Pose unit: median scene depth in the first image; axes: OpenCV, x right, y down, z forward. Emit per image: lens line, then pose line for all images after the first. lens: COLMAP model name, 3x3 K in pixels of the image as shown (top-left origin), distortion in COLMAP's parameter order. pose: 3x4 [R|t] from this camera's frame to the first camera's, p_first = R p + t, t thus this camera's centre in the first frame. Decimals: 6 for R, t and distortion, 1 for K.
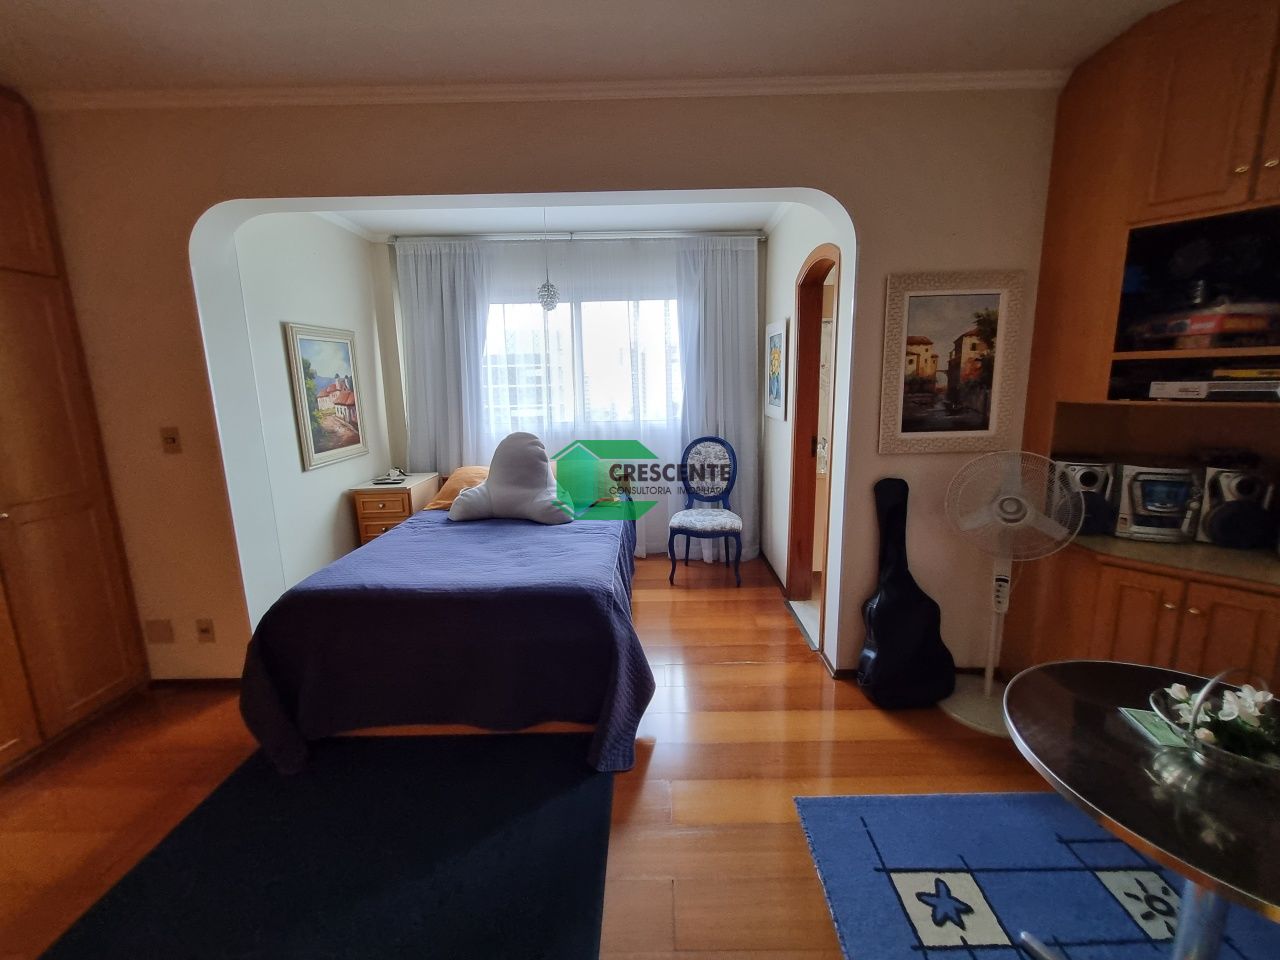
lens RADIAL K [[504.6, 0, 657.9], [0, 504.6, 466.6], [0, 0, 1]] dist [0.003850, 0.000228]
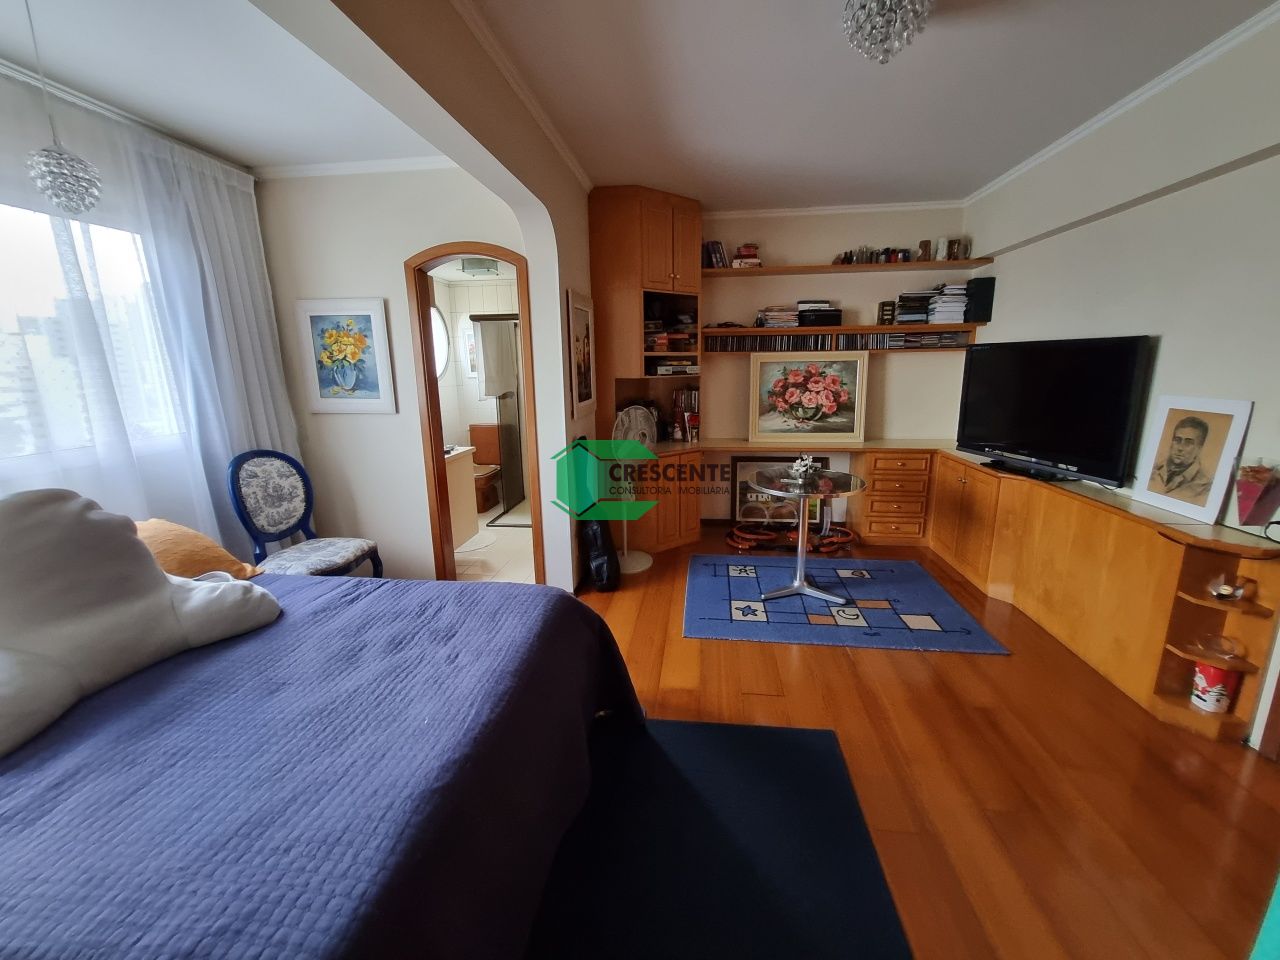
lens RADIAL K [[504.6, 0, 641.9], [0, 504.6, 470.8], [0, 0, 1]] dist [0.003850, 0.000228]
pose [[0.112133, -0.193914, 0.974589, -0.619729], [0.182212, 0.968157, 0.171670, -0.064787], [-0.976844, 0.158332, 0.143896, 0.445944]]
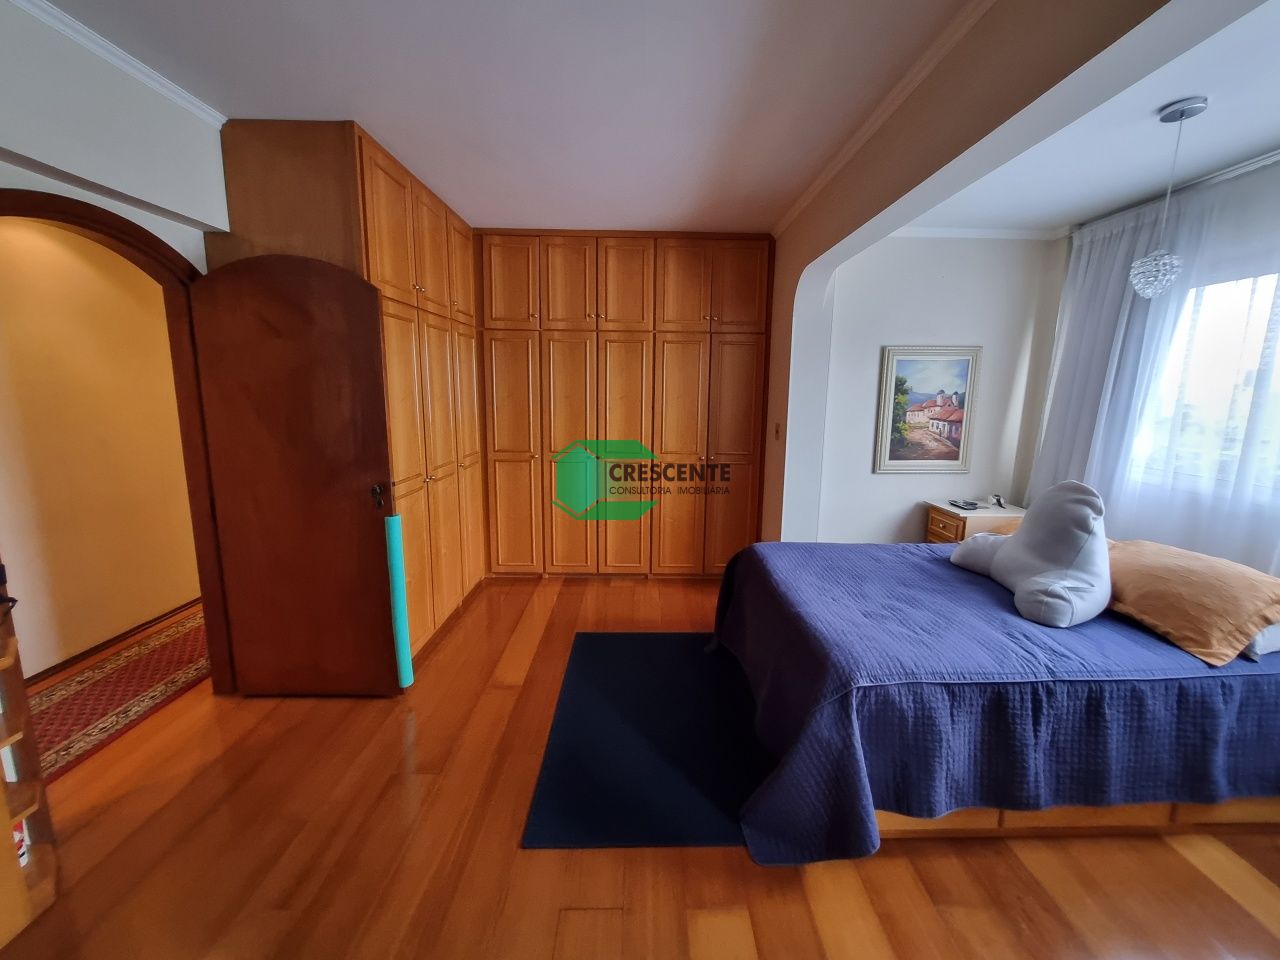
lens RADIAL K [[504.6, 0, 648.7], [0, 504.6, 467.7], [0, 0, 1]] dist [0.003850, 0.000228]
pose [[0.033862, 0.180669, -0.982961, 0.389576], [-0.191068, 0.966554, 0.171071, -0.094445], [0.980992, 0.182020, 0.067249, 0.379561]]
